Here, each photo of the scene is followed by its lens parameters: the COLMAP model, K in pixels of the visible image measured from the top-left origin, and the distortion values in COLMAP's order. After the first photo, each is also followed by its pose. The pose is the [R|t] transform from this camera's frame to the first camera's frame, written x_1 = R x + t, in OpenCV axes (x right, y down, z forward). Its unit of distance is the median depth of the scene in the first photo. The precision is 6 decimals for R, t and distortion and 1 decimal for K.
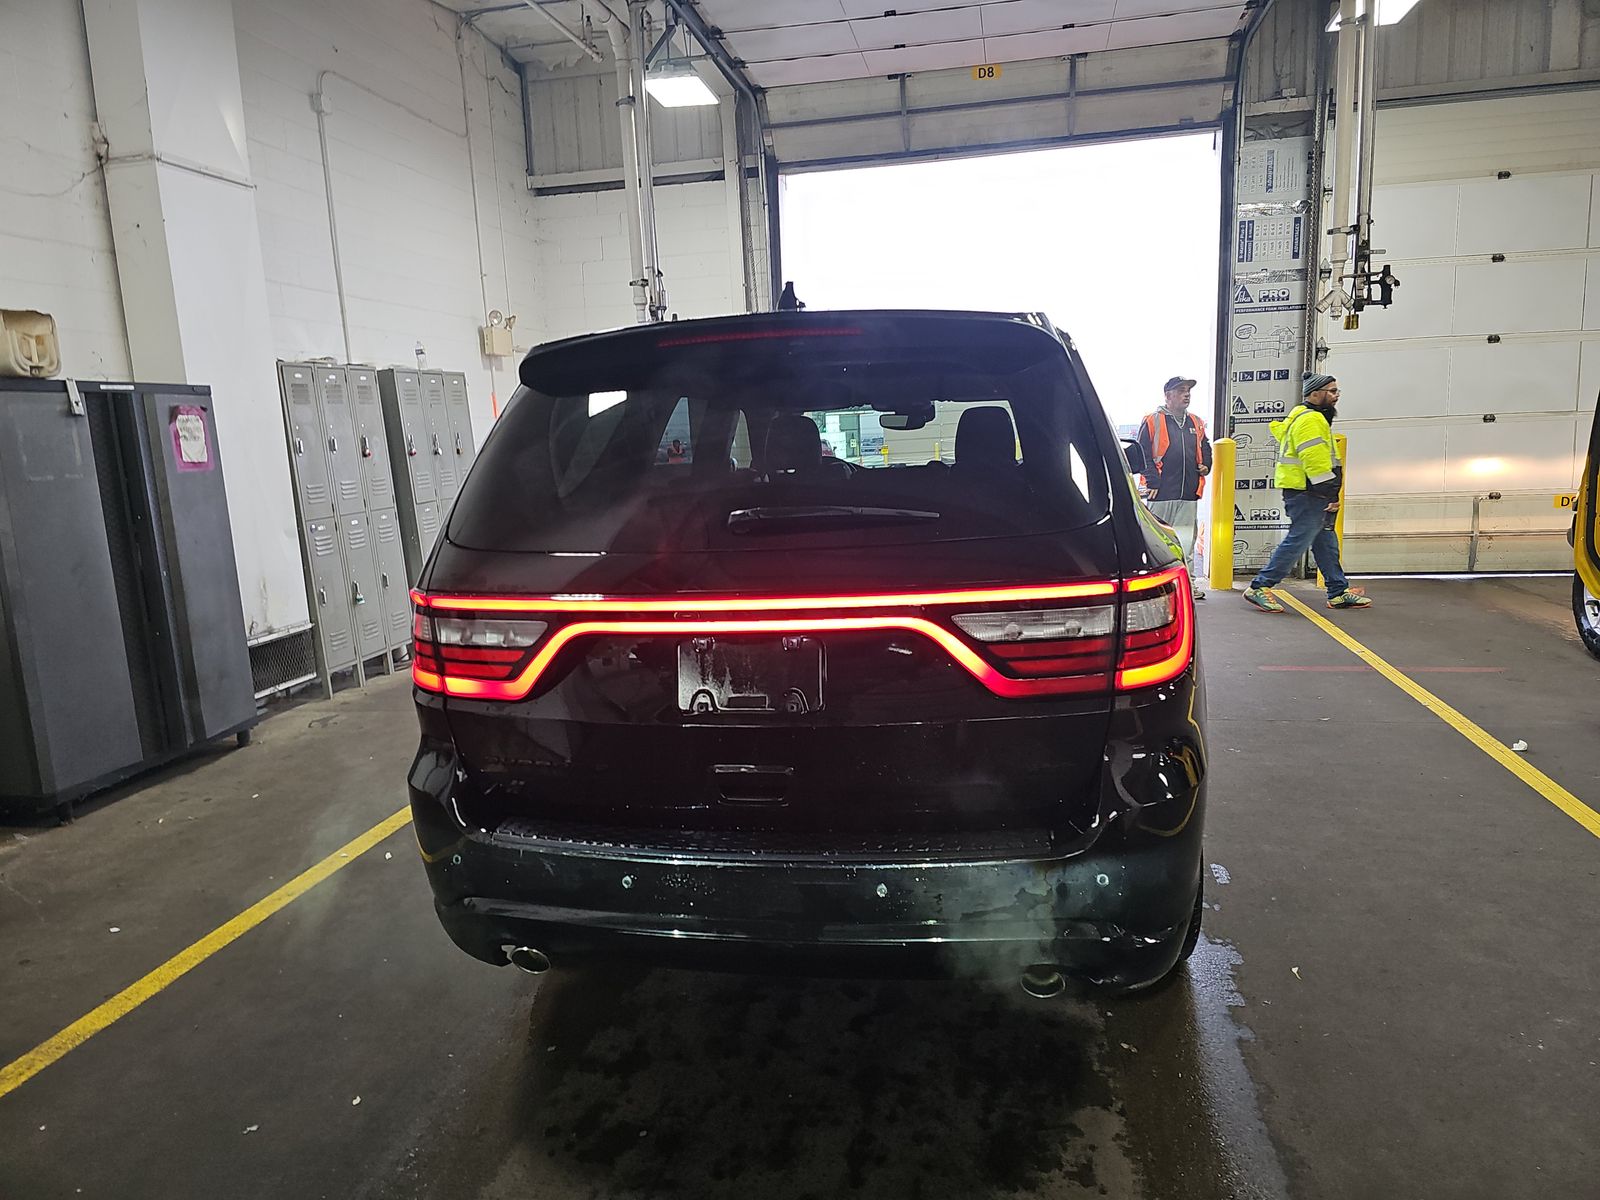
lens RADIAL K [[1050.7, 0, 800.0], [0, 1050.7, 600.0], [0, 0, 1]] dist [0.043079, -0.045514]
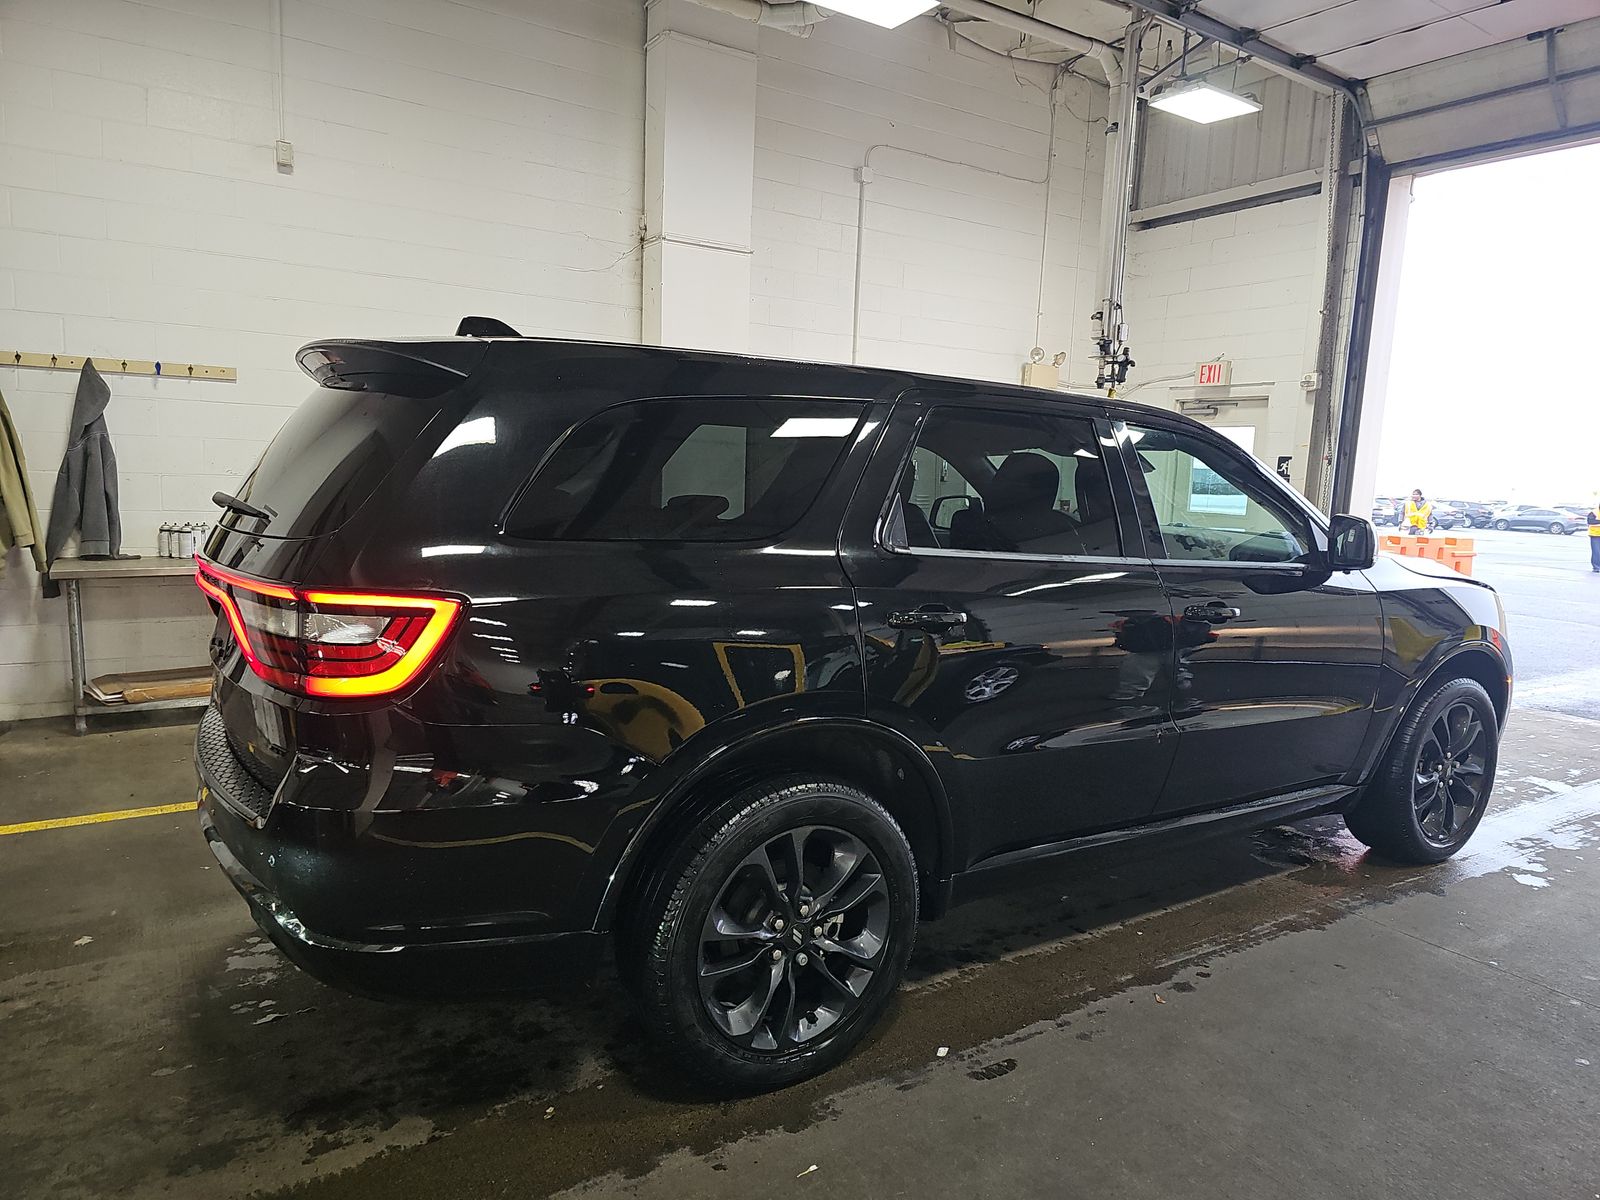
lens RADIAL K [[1050.7, 0, 800.0], [0, 1050.7, 600.0], [0, 0, 1]] dist [0.043079, -0.045514]
pose [[0.679911, 0.164093, -0.714699, 0.340311], [-0.186783, 0.981247, 0.047600, -0.037527], [0.709107, 0.101130, 0.697810, 0.143923]]
